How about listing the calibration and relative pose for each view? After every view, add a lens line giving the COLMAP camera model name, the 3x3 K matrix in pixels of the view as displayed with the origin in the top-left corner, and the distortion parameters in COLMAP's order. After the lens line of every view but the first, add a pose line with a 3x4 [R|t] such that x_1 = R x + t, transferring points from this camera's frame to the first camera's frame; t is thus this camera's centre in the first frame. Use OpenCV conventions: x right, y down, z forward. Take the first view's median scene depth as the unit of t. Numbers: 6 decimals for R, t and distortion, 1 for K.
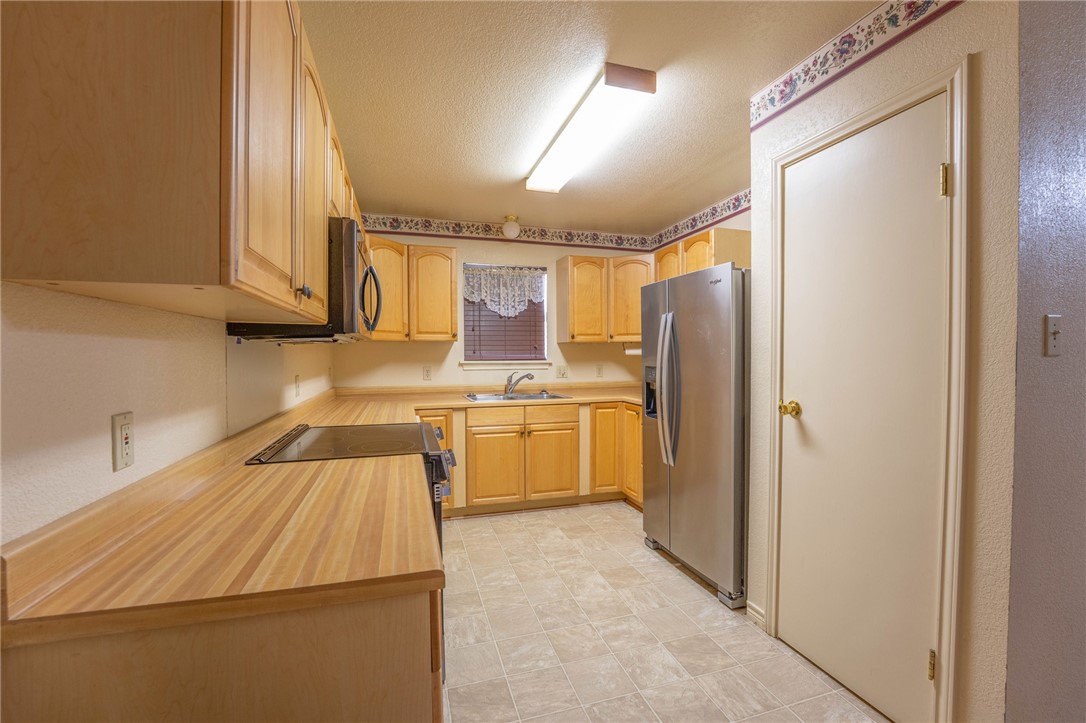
lens RADIAL K [[447.8, 0, 536.9], [0, 447.8, 364.8], [0, 0, 1]] dist [-0.020944, 0.001825]
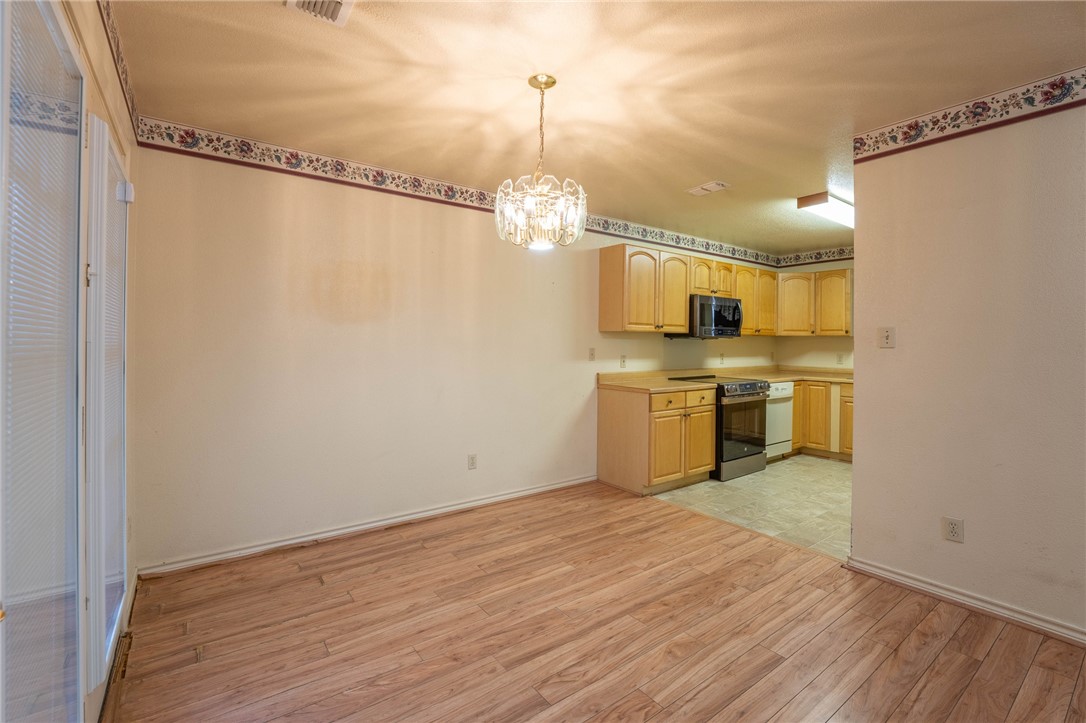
lens RADIAL K [[481.0, 0, 543.3], [0, 481.0, 342.3], [0, 0, 1]] dist [-0.022469, 0.003407]
pose [[0.335849, 0.007754, -0.941884, 0.905181], [-0.033482, 0.999432, -0.003712, 0.003644], [0.941321, 0.032783, 0.335918, -0.387154]]
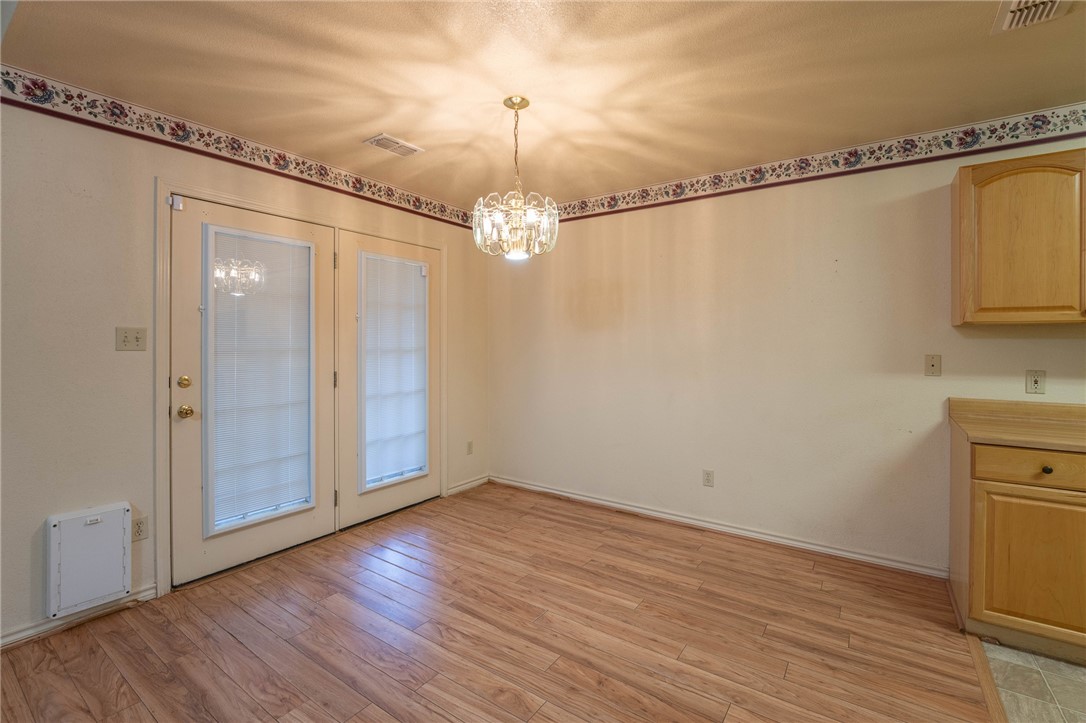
lens RADIAL K [[481.0, 0, 540.7], [0, 481.0, 343.6], [0, 0, 1]] dist [-0.022469, 0.003407]
pose [[-0.788459, 0.004055, -0.615074, 0.709518], [-0.013364, 0.999629, 0.023722, -0.016183], [0.614942, 0.026923, -0.788112, 0.343495]]
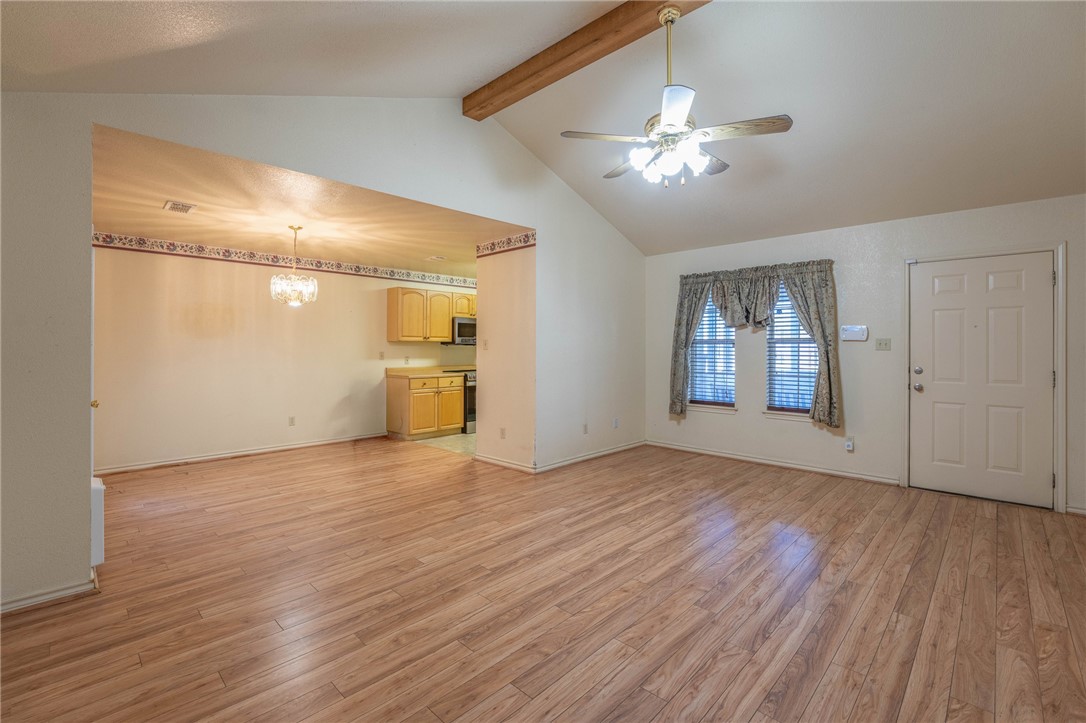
lens RADIAL K [[481.0, 0, 541.0], [0, 481.0, 343.9], [0, 0, 1]] dist [-0.022469, 0.003407]
pose [[0.482180, -0.004148, -0.876063, 1.794908], [-0.023678, 0.999562, -0.017765, -0.002928], [0.875752, 0.029309, 0.481870, -0.228787]]
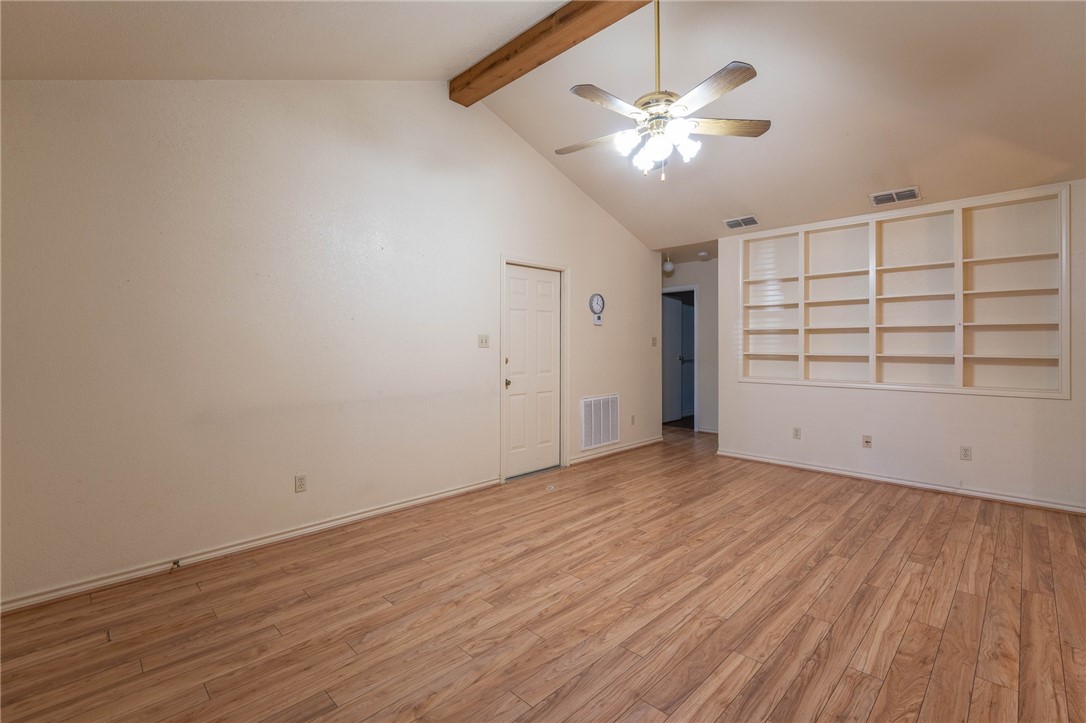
lens RADIAL K [[481.0, 0, 551.8], [0, 481.0, 352.7], [0, 0, 1]] dist [-0.022469, 0.003407]
pose [[-0.471629, -0.012493, 0.881709, 0.611473], [0.028489, 0.999162, 0.029396, -0.029308], [-0.881337, 0.038983, -0.470877, 0.852276]]
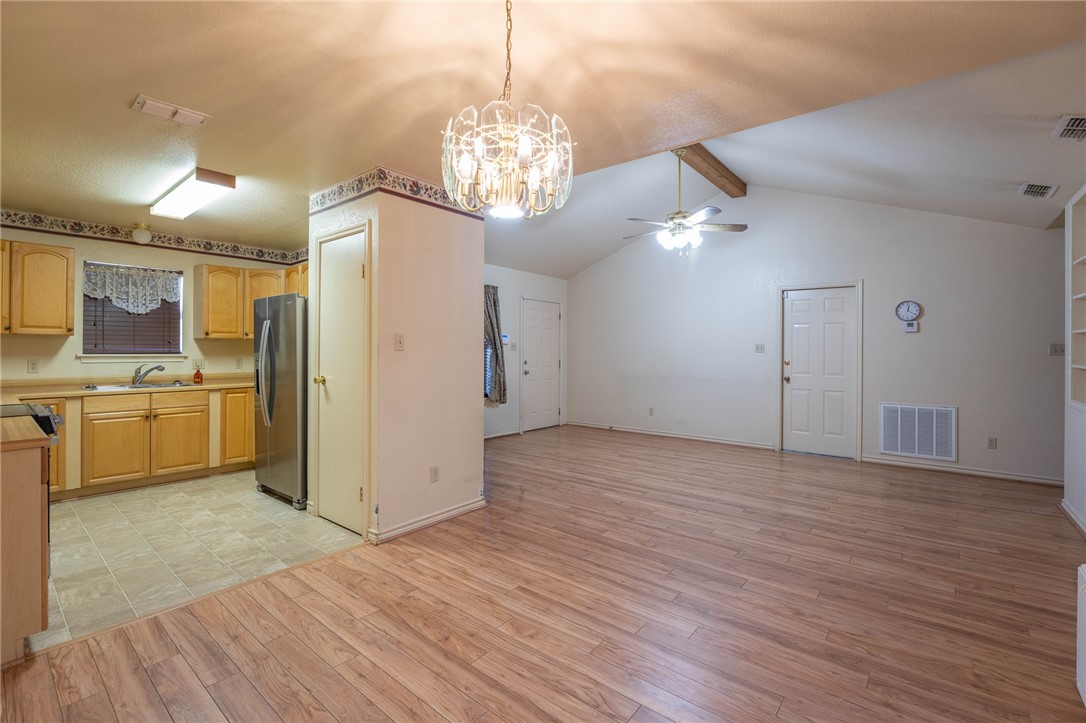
lens RADIAL K [[481.0, 0, 543.8], [0, 481.0, 346.1], [0, 0, 1]] dist [-0.022469, 0.003407]
pose [[0.829220, 0.011418, 0.558806, 0.123951], [0.006155, 0.999544, -0.029557, 0.012802], [-0.558889, 0.027949, 0.828771, -0.559613]]
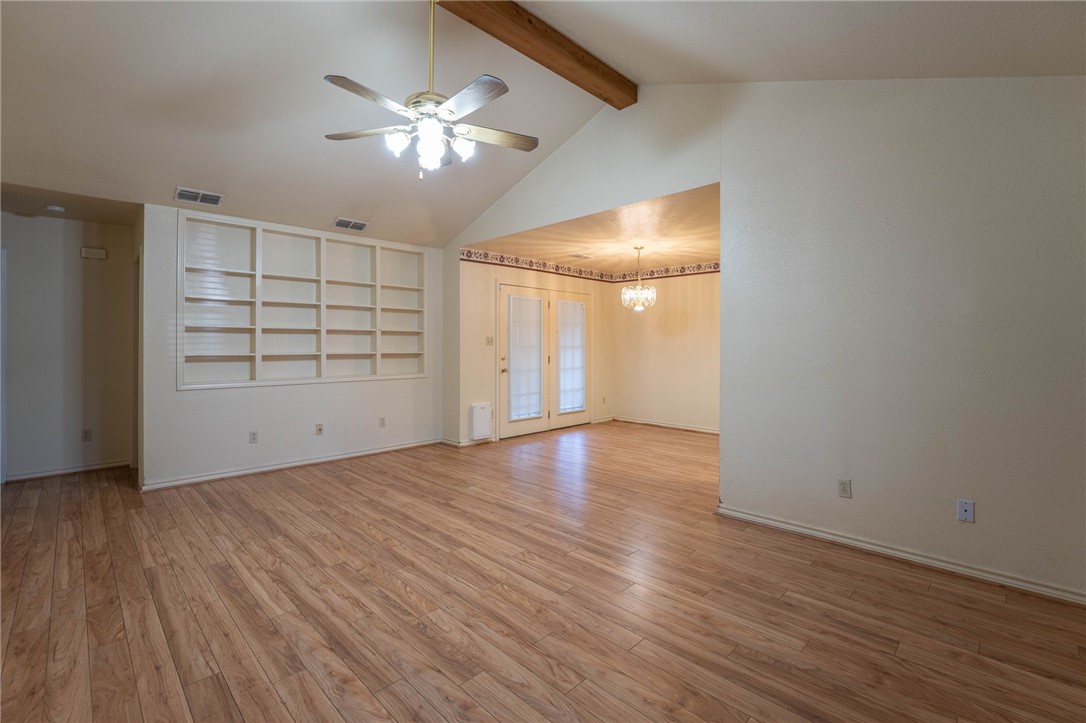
lens RADIAL K [[481.0, 0, 536.8], [0, 481.0, 337.1], [0, 0, 1]] dist [-0.022469, 0.003407]
pose [[-0.887192, -0.005378, -0.461368, 1.399640], [-0.010716, 0.999903, 0.008951, -0.031409], [0.461275, 0.012886, -0.887164, 1.102154]]
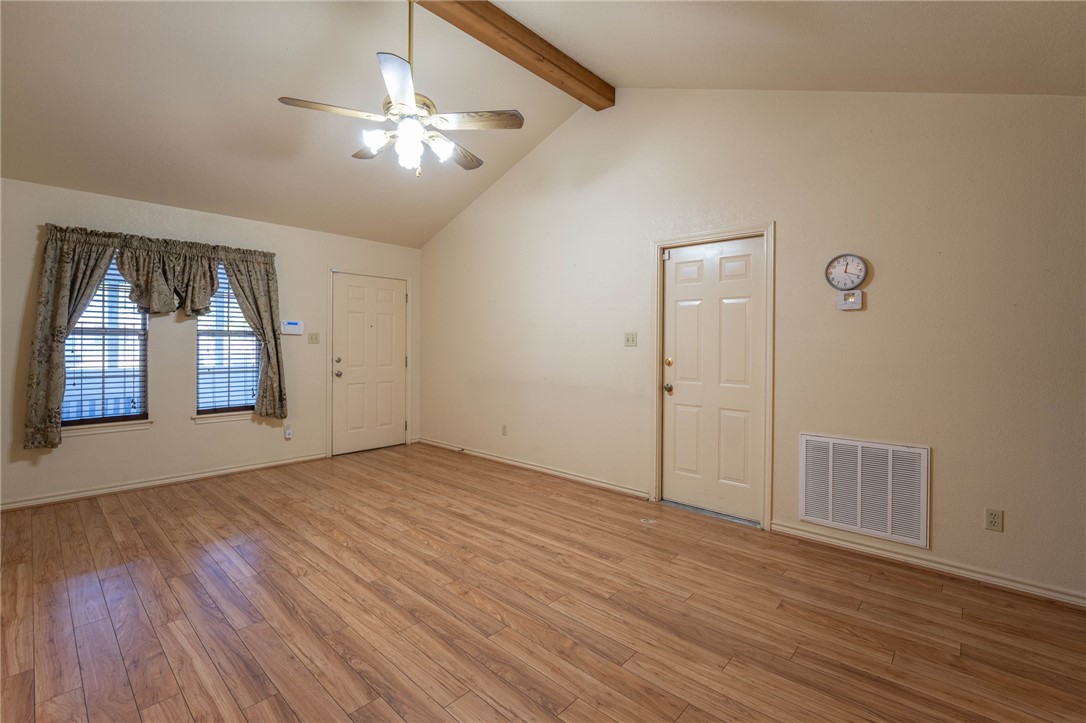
lens RADIAL K [[481.0, 0, 542.4], [0, 481.0, 344.0], [0, 0, 1]] dist [-0.022469, 0.003407]
pose [[0.859657, 0.003501, 0.510860, 0.990861], [0.007220, 0.999793, -0.019000, 0.004189], [-0.510821, 0.020022, 0.859454, -0.416443]]
